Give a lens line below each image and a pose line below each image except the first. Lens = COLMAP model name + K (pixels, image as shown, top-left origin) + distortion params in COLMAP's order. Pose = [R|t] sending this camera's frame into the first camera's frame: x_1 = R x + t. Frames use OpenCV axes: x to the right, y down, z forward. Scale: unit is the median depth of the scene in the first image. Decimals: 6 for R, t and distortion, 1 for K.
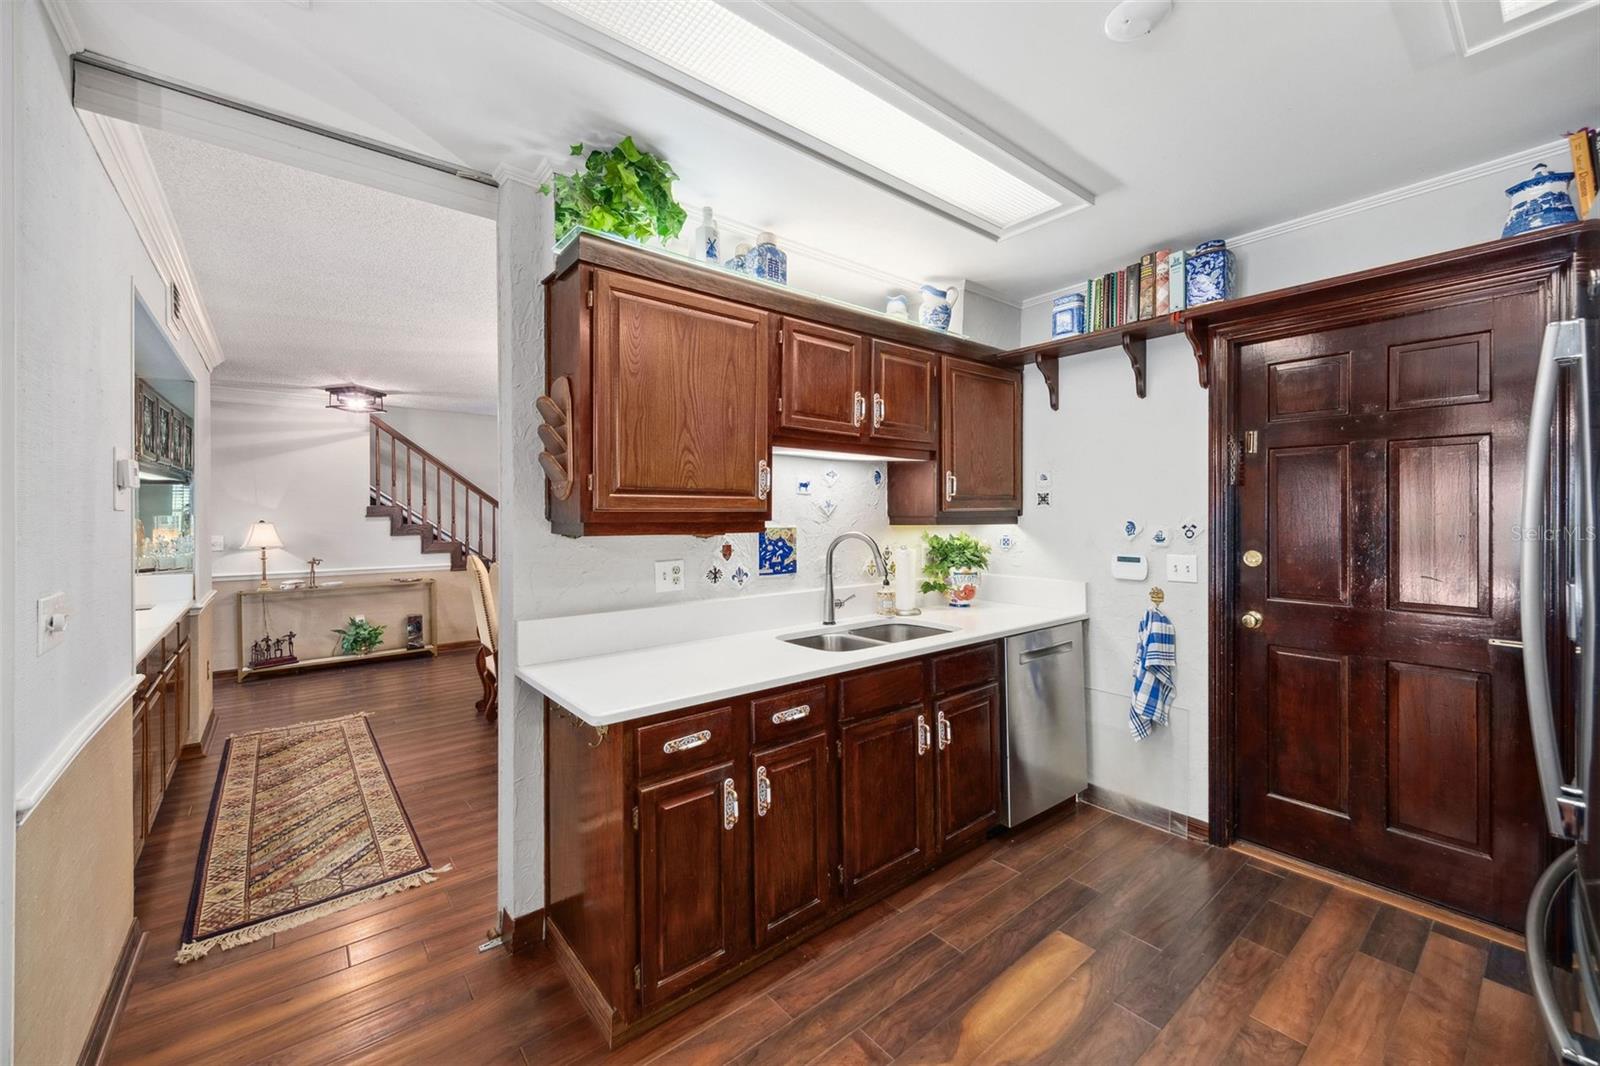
lens RADIAL K [[649.5, 0, 792.0], [0, 649.5, 517.4], [0, 0, 1]] dist [0.020947, 0.000007]
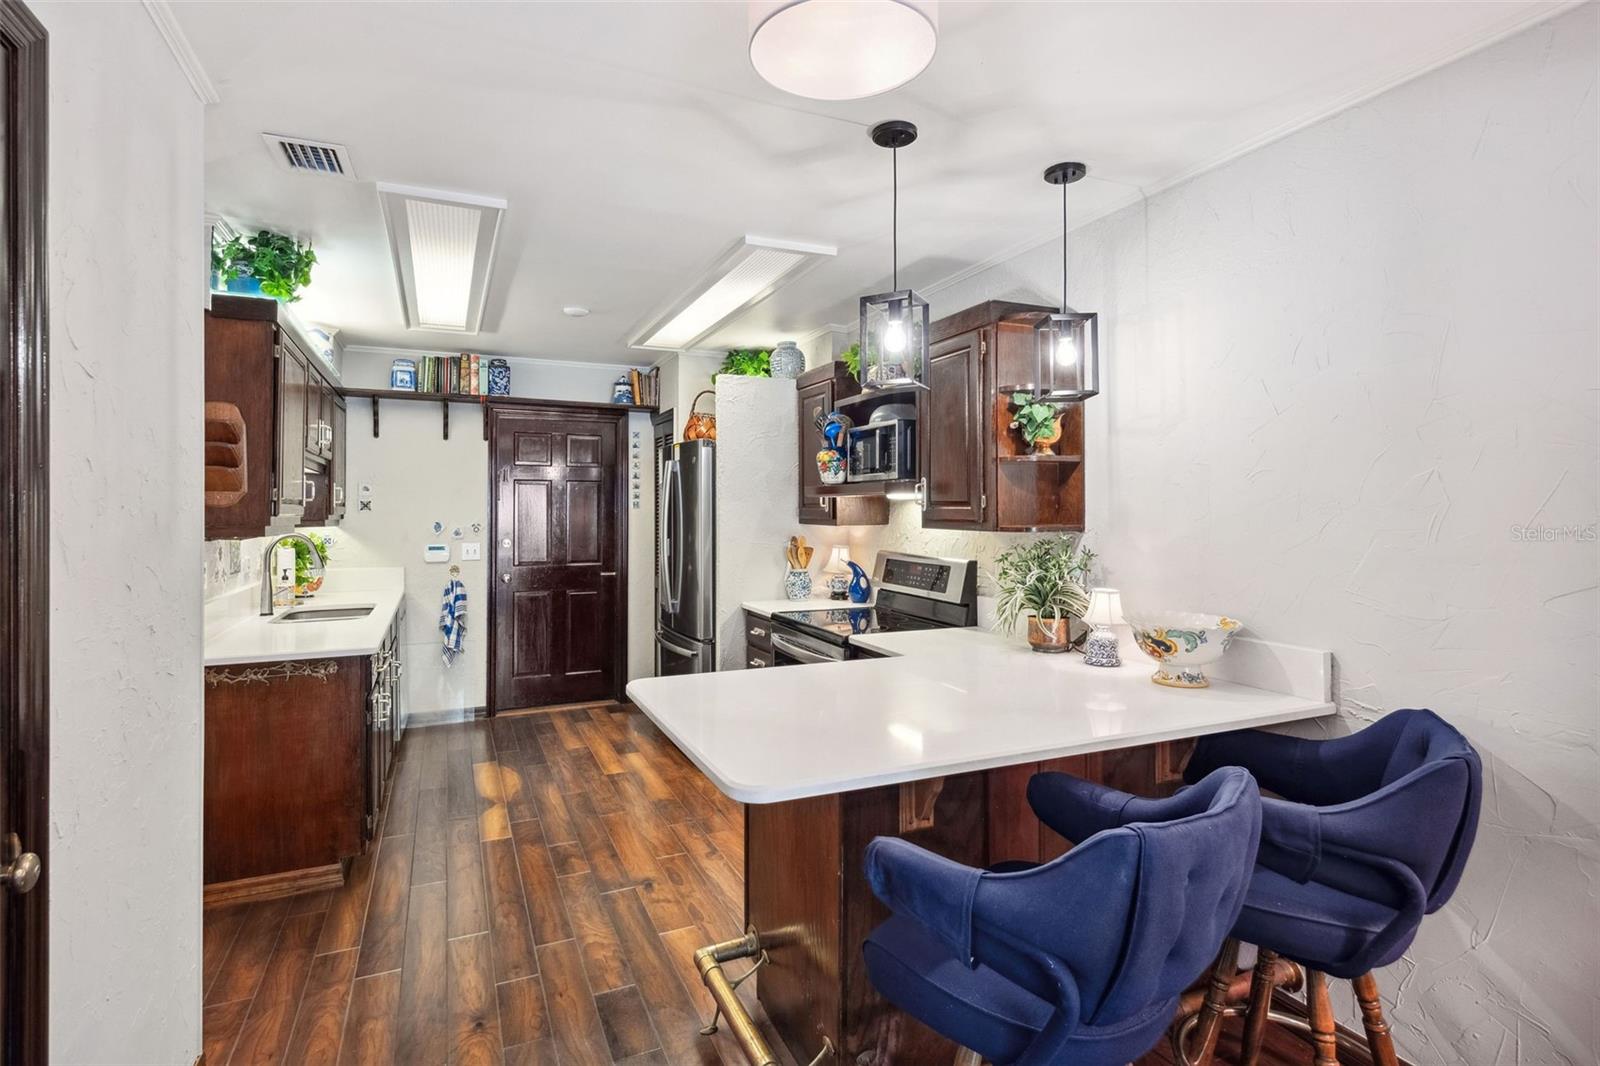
lens RADIAL K [[789.6, 0, 803.2], [0, 789.6, 509.6], [0, 0, 1]] dist [-0.001167, -0.000151]
pose [[0.266935, 0.007870, 0.963682, -1.065801], [0.008772, 0.999905, -0.010596, 0.003884], [-0.963675, 0.011282, 0.266841, -0.293772]]
